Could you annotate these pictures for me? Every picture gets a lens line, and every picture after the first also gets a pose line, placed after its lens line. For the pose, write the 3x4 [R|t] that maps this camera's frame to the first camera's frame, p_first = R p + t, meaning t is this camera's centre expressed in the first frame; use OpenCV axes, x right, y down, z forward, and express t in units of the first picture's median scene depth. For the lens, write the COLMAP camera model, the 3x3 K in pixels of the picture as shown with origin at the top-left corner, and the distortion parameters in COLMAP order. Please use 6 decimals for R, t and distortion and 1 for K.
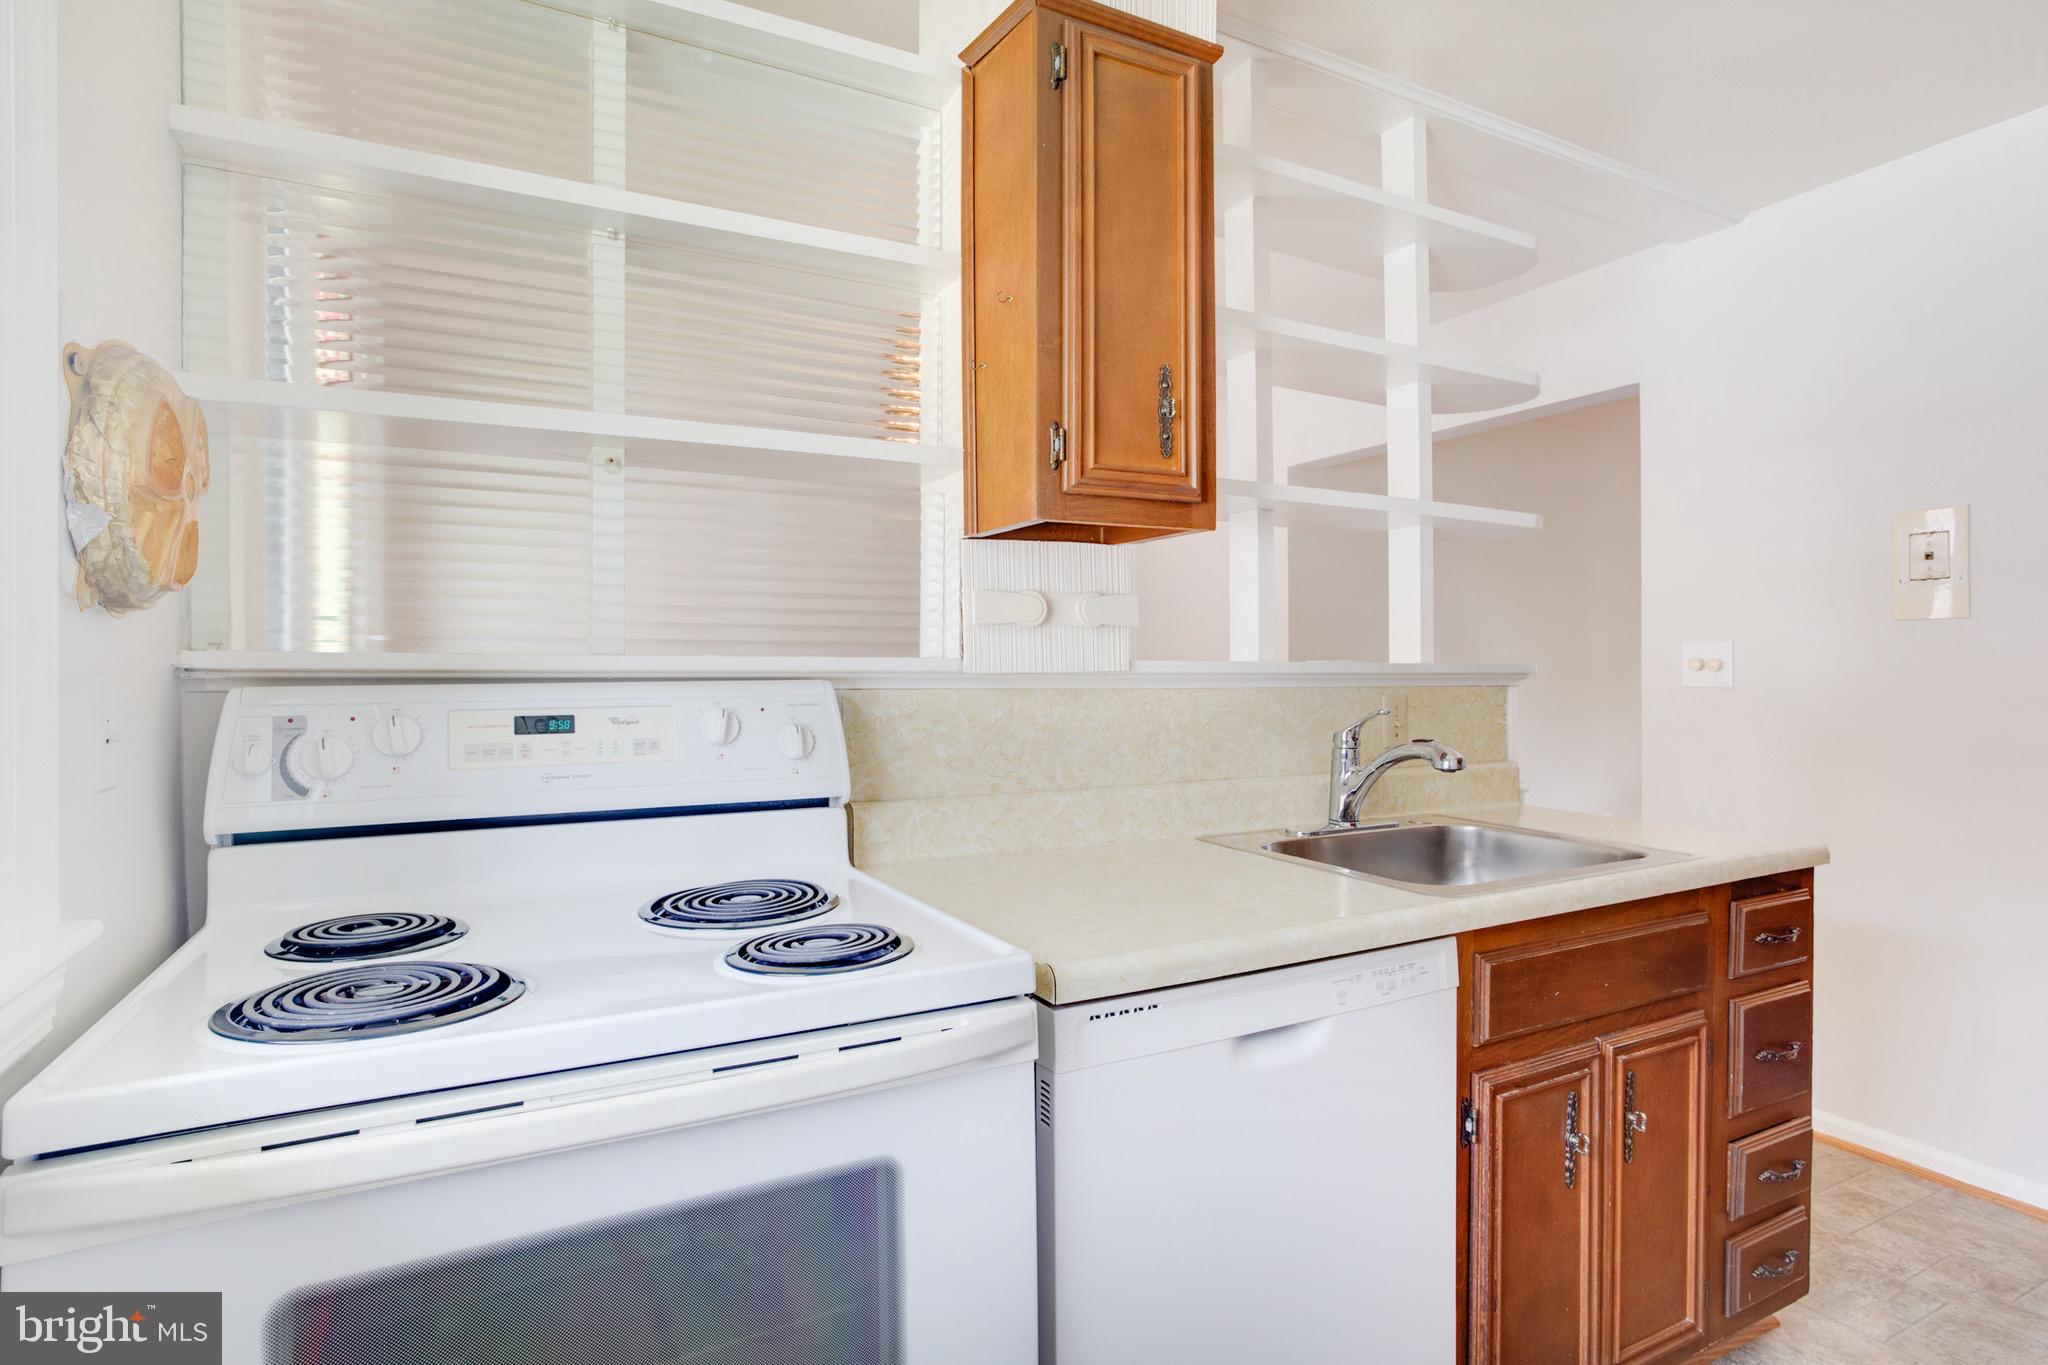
lens RADIAL K [[999.2, 0, 1053.7], [0, 999.2, 673.4], [0, 0, 1]] dist [0.000039, -0.000188]
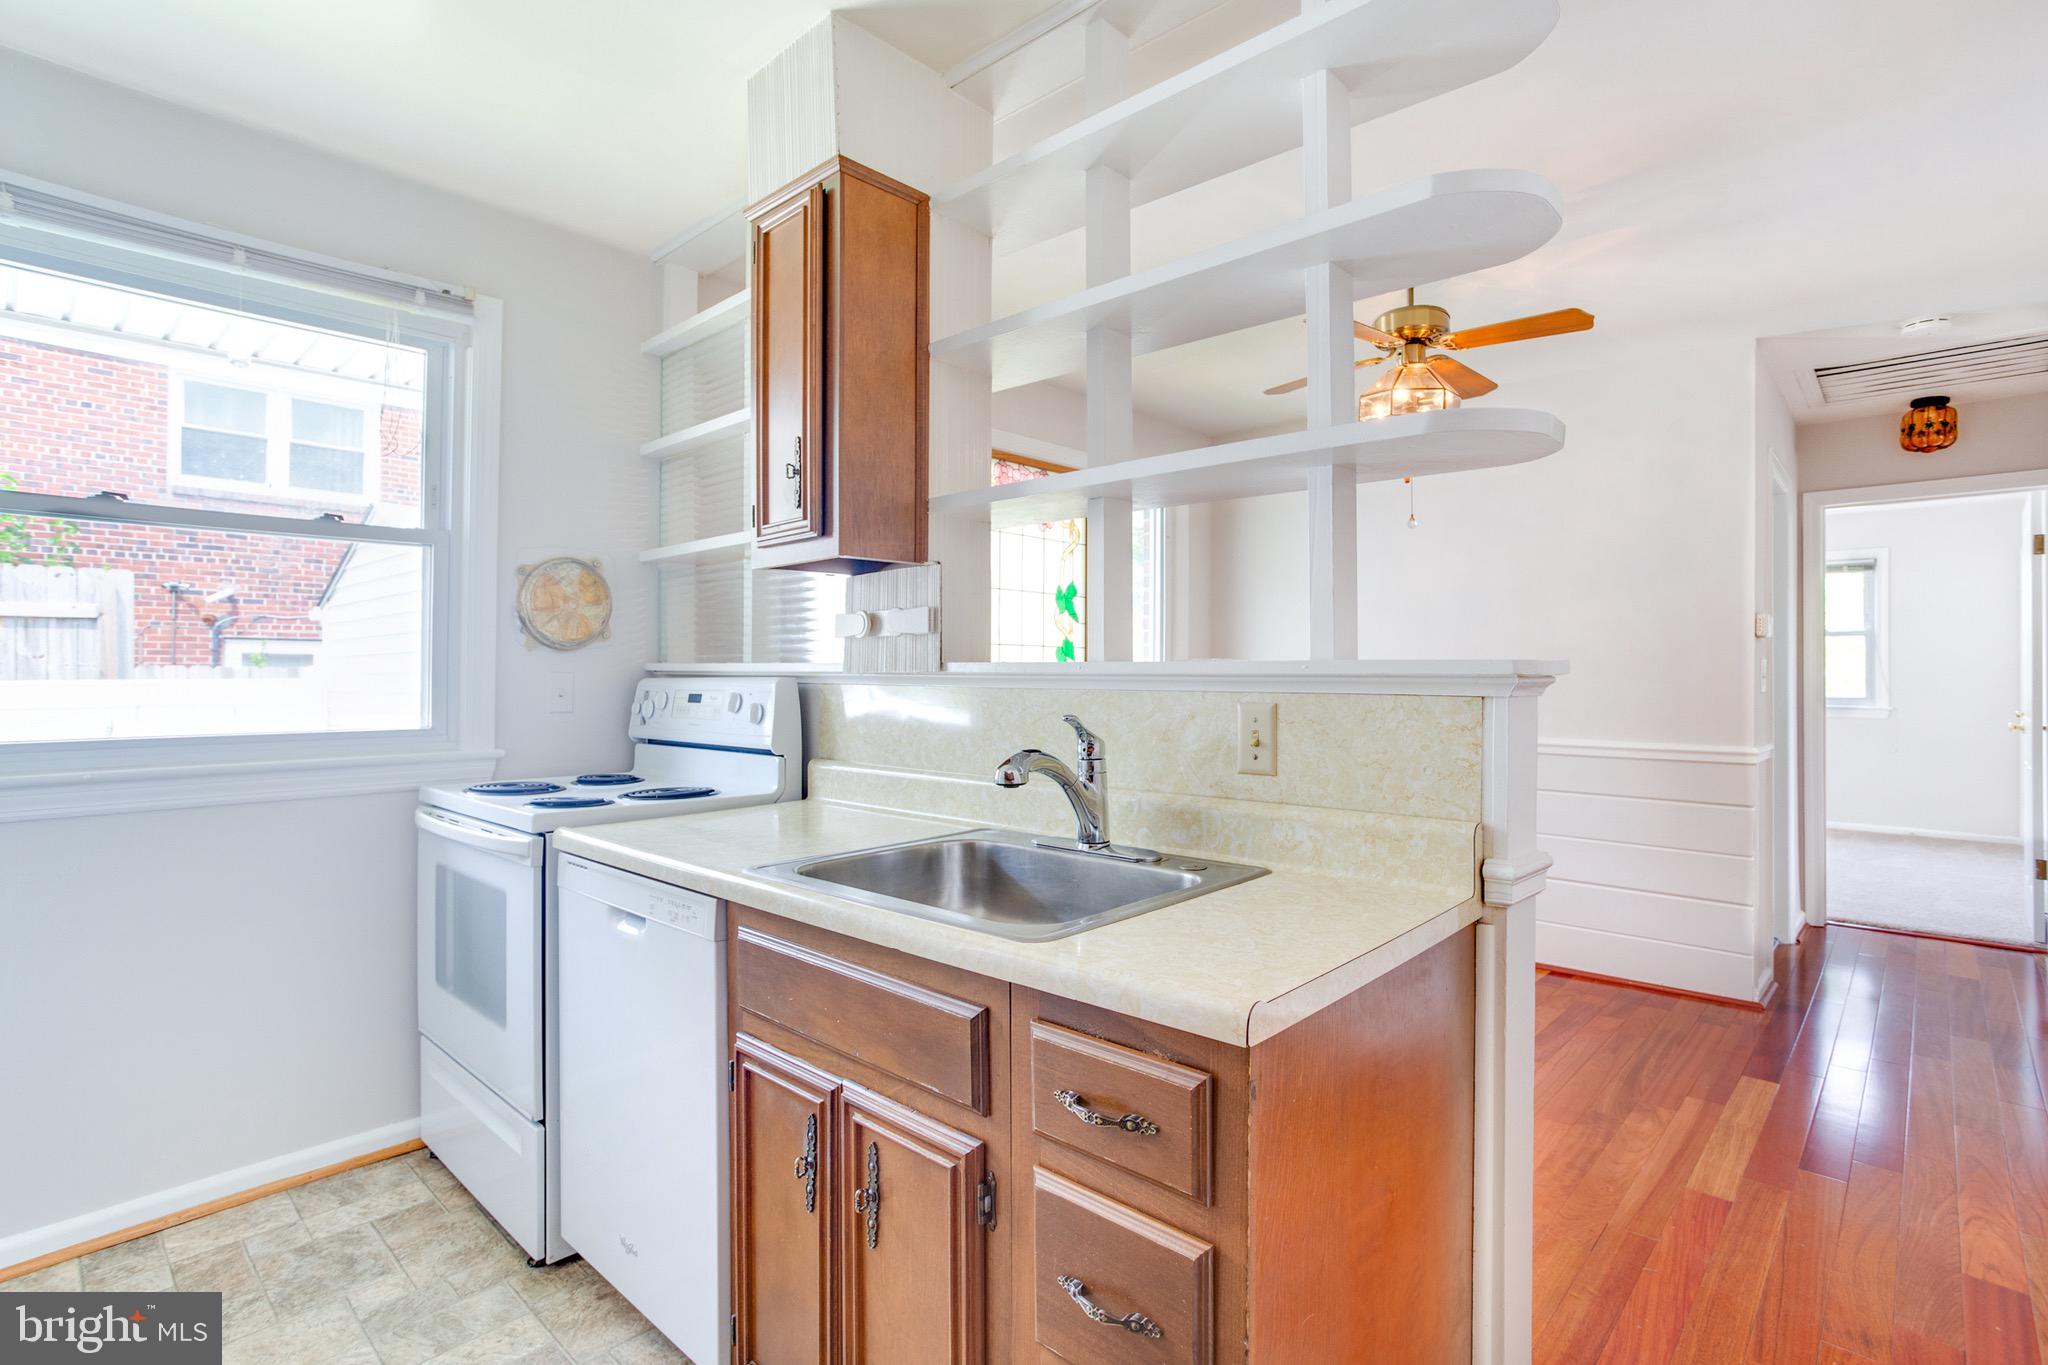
lens RADIAL K [[999.2, 0, 1053.7], [0, 999.2, 673.4], [0, 0, 1]] dist [0.000039, -0.000188]
pose [[0.347418, -0.002523, -0.937707, 1.250521], [-0.006552, 0.999965, -0.005119, 0.004478], [0.937687, 0.007922, 0.347390, 0.742312]]
